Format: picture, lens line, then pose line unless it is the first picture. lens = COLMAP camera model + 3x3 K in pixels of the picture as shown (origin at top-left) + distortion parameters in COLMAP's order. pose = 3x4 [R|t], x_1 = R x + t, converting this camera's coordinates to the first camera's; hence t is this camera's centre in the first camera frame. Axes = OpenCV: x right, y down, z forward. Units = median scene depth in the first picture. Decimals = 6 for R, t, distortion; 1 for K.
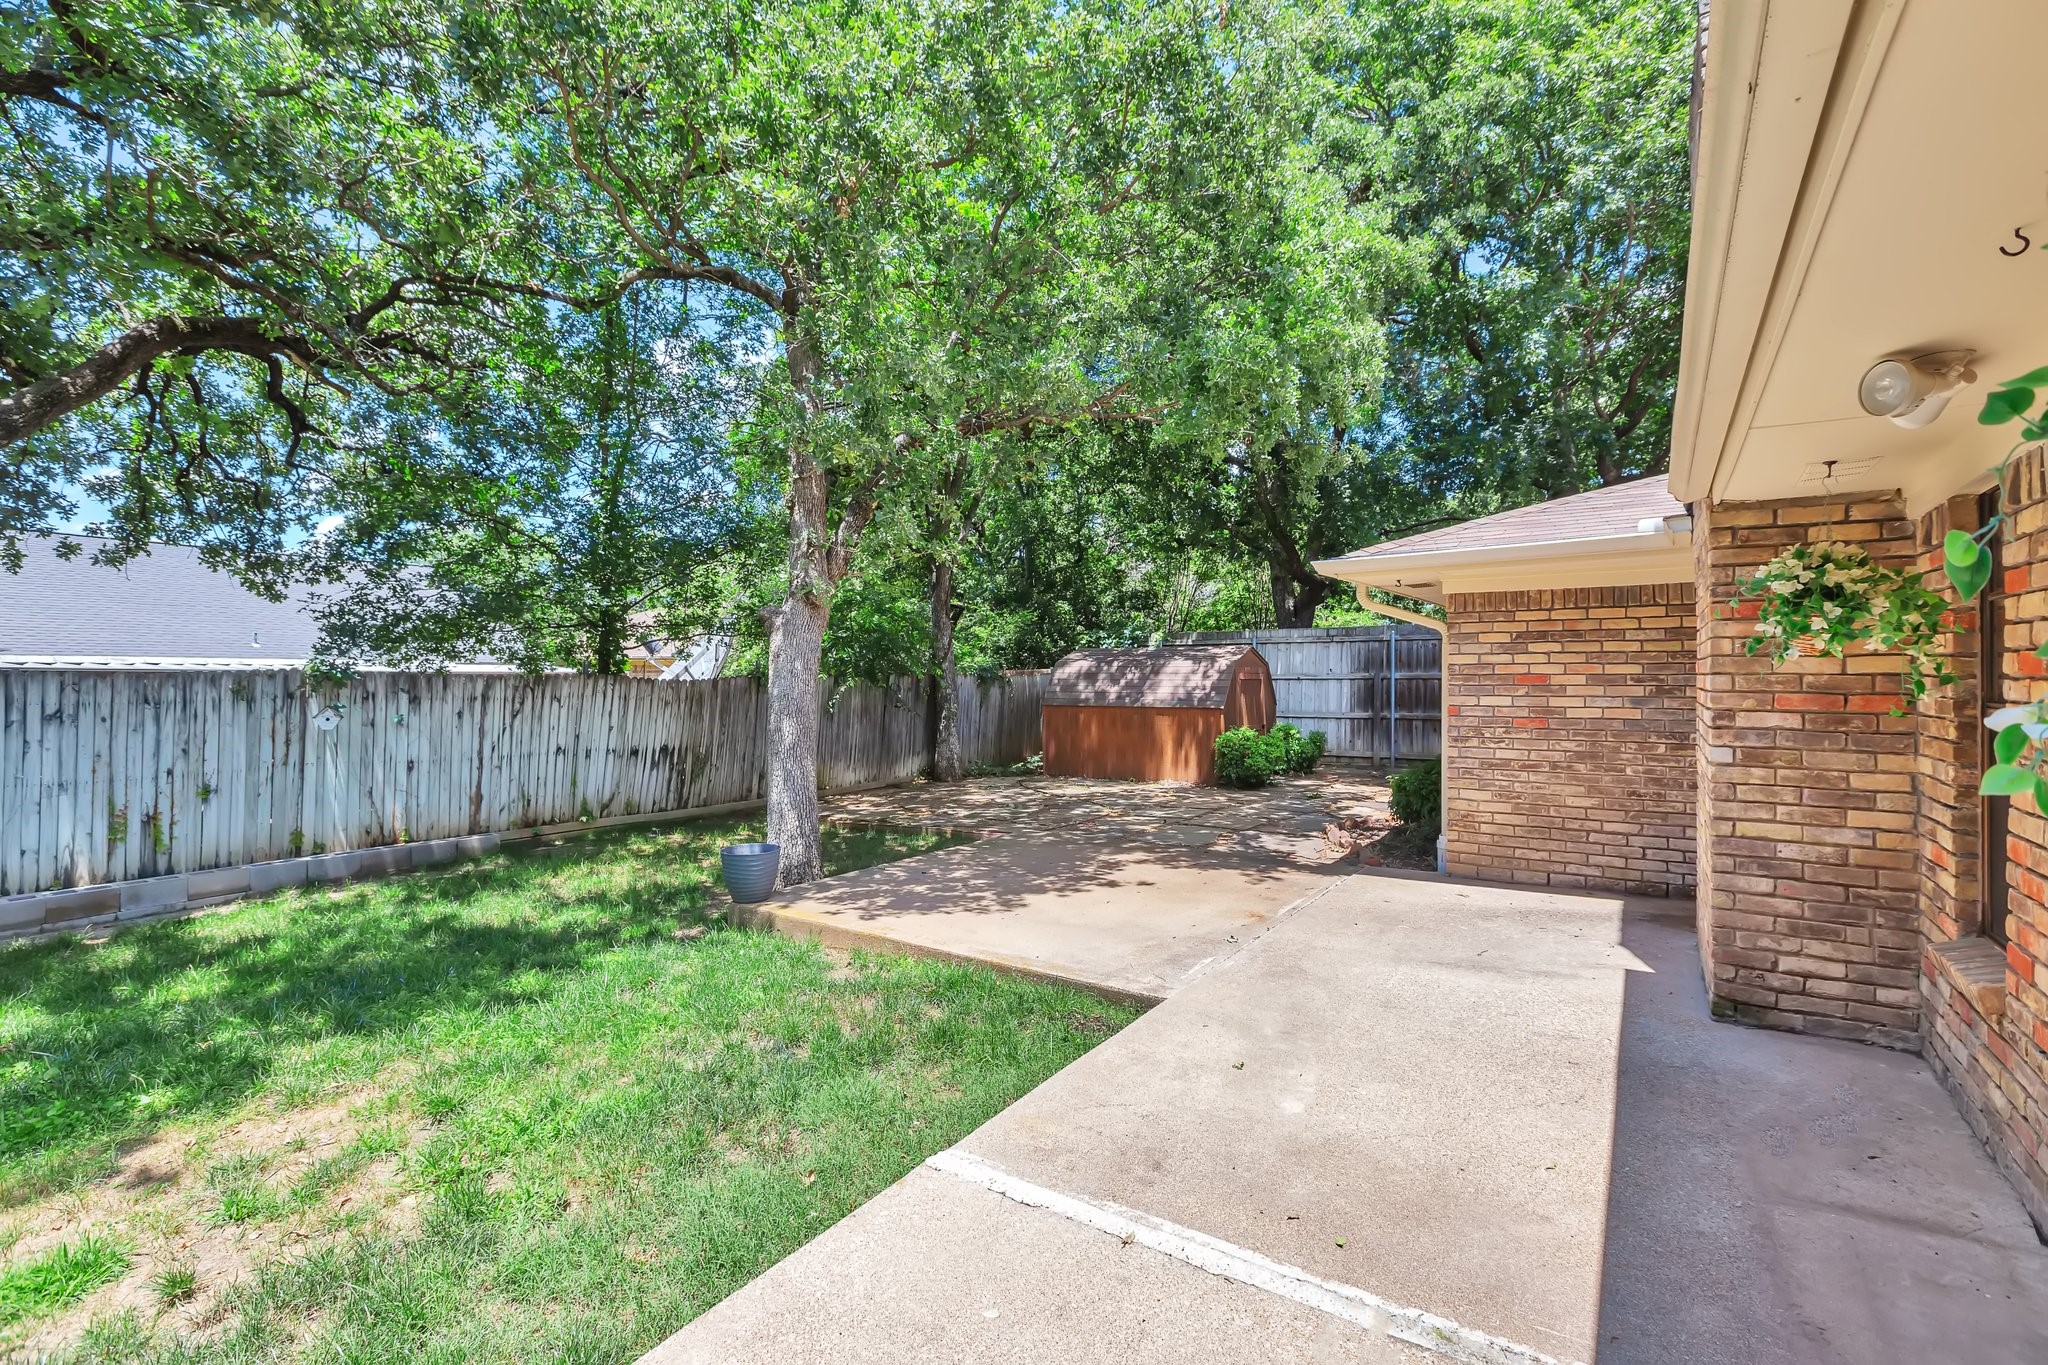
lens RADIAL K [[919.9, 0, 1020.0], [0, 919.9, 662.8], [0, 0, 1]] dist [0.001055, 0.000514]
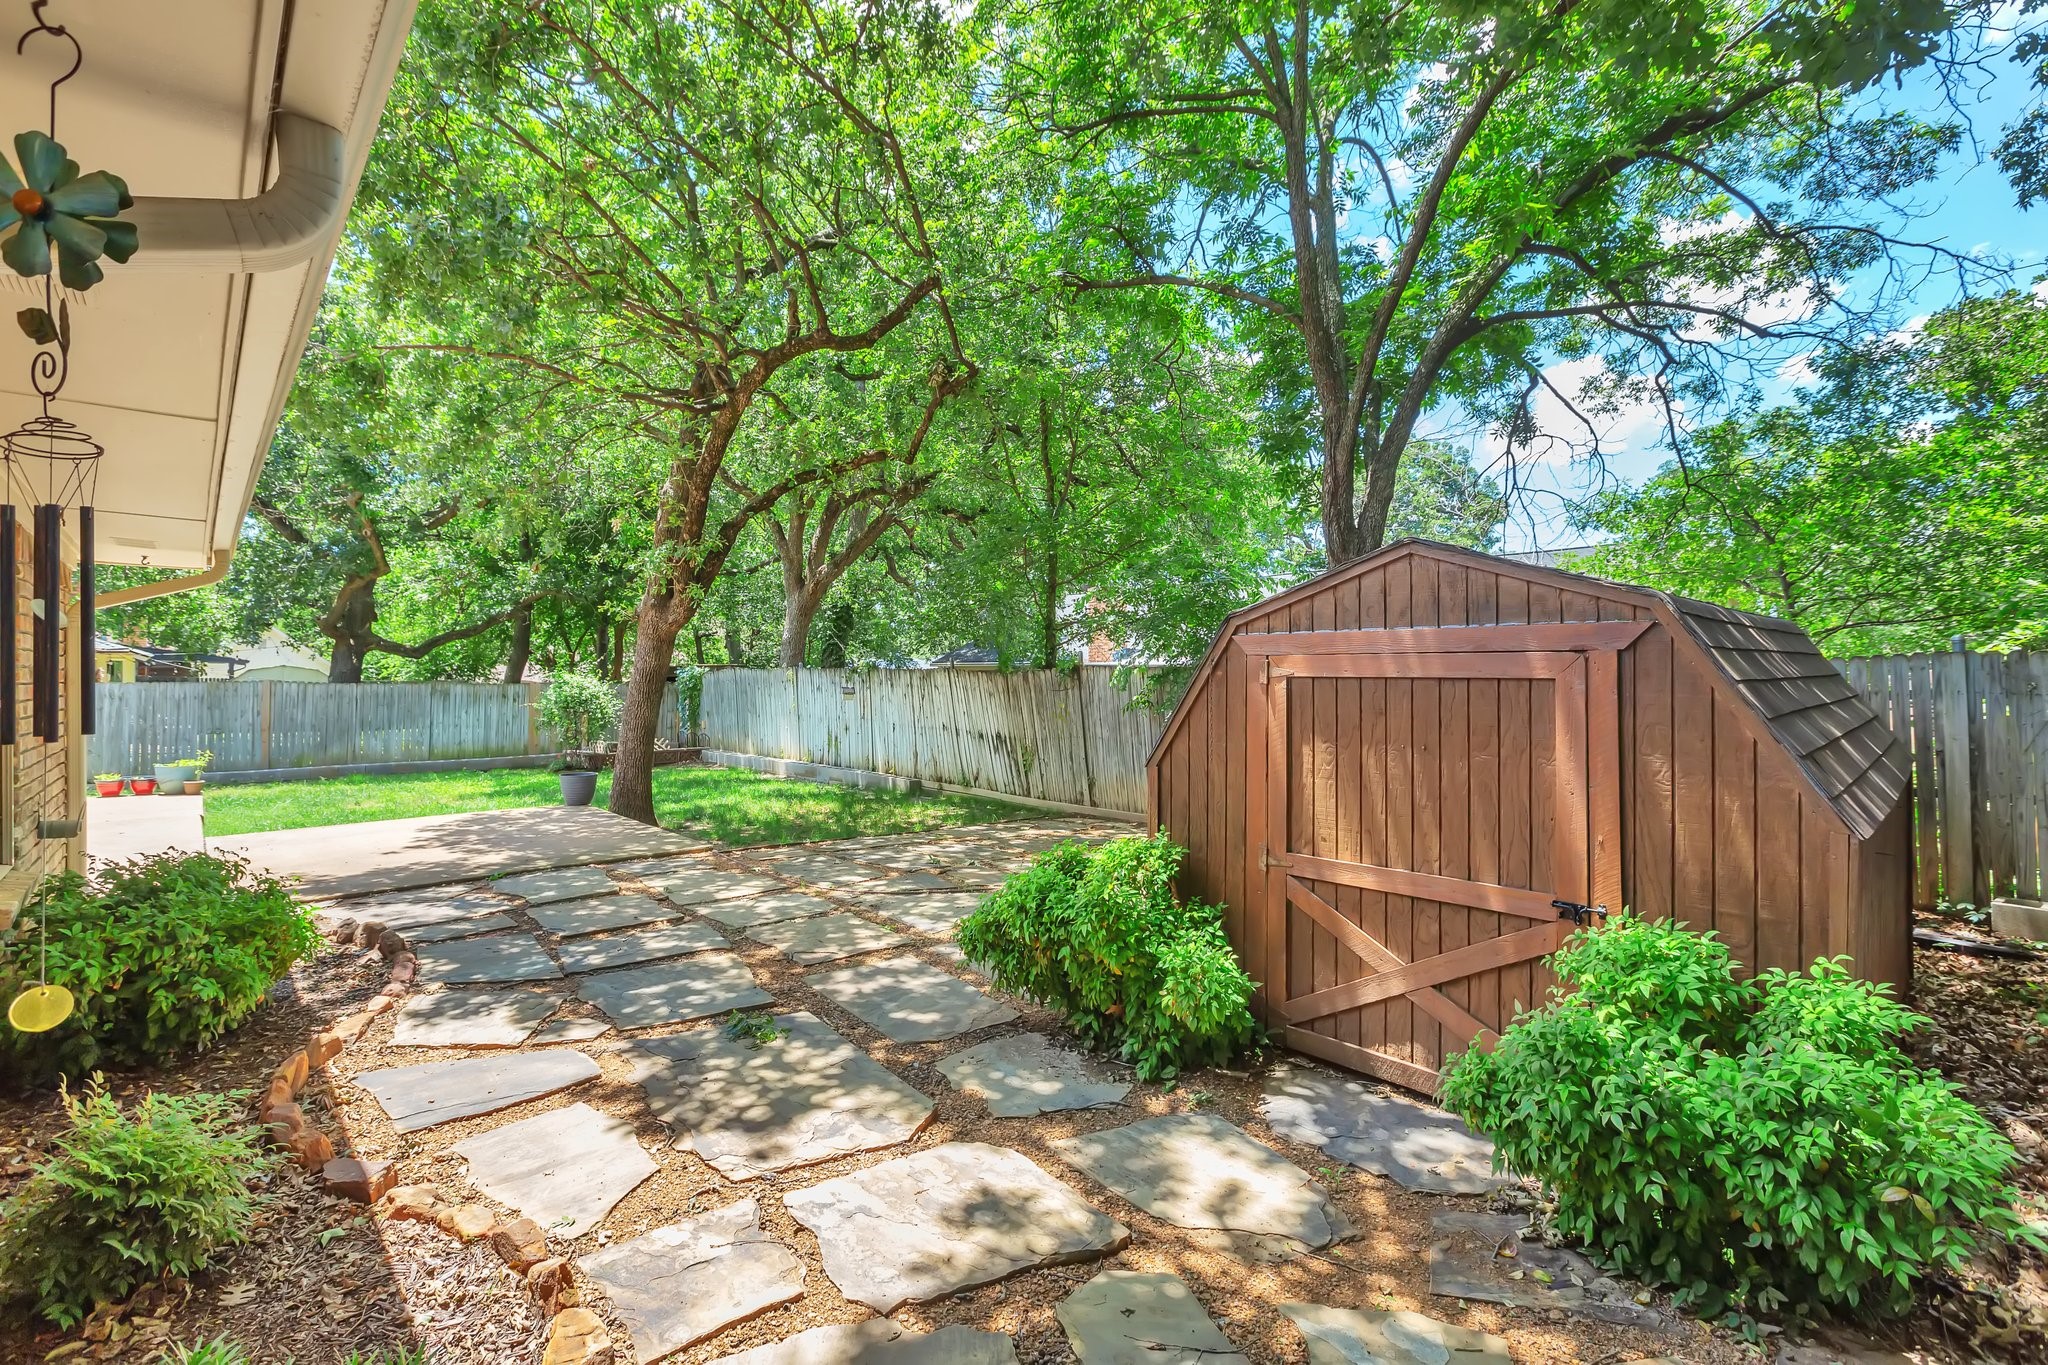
lens RADIAL K [[888.4, 0, 1019.5], [0, 888.4, 671.4], [0, 0, 1]] dist [-0.000335, 0.000042]
pose [[-0.221995, 0.002557, -0.975045, 1.433323], [0.018090, 0.999835, -0.001497, 0.036926], [0.974880, -0.017971, -0.222004, 2.763240]]
